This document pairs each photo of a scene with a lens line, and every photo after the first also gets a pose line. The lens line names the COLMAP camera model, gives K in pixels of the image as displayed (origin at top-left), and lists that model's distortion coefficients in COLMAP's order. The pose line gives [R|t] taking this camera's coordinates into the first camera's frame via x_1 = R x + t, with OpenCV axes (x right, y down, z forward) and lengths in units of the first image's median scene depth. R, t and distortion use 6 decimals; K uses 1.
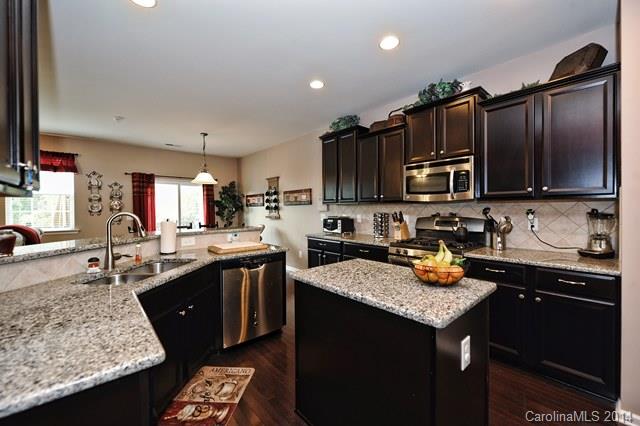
lens RADIAL K [[257.0, 0, 321.4], [0, 257.0, 210.6], [0, 0, 1]] dist [-0.000324, -0.000406]
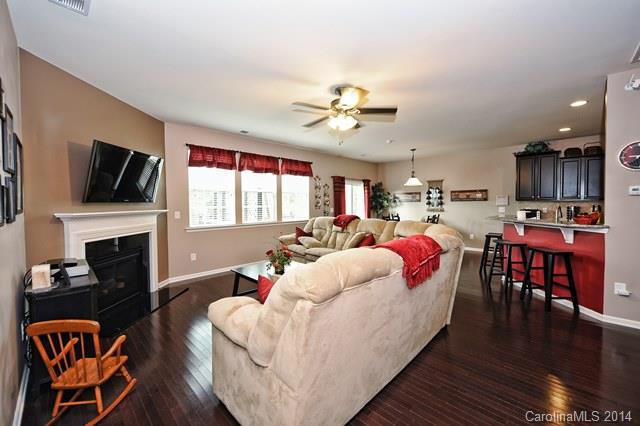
lens RADIAL K [[257.0, 0, 320.9], [0, 257.0, 209.1], [0, 0, 1]] dist [-0.000324, -0.000406]
pose [[0.995675, -0.004539, 0.092796, -1.017091], [0.003033, 0.999862, 0.016361, -0.003444], [-0.092857, -0.016008, 0.995551, -0.304917]]
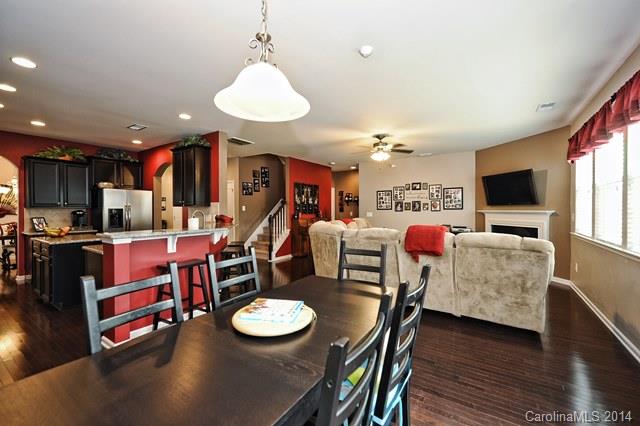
lens RADIAL K [[257.0, 0, 318.3], [0, 257.0, 211.0], [0, 0, 1]] dist [-0.000324, -0.000406]
pose [[-0.960084, 0.011188, -0.279488, -0.412805], [0.008318, 0.999900, 0.011451, -0.006350], [0.279588, 0.008669, -0.960081, 1.168097]]
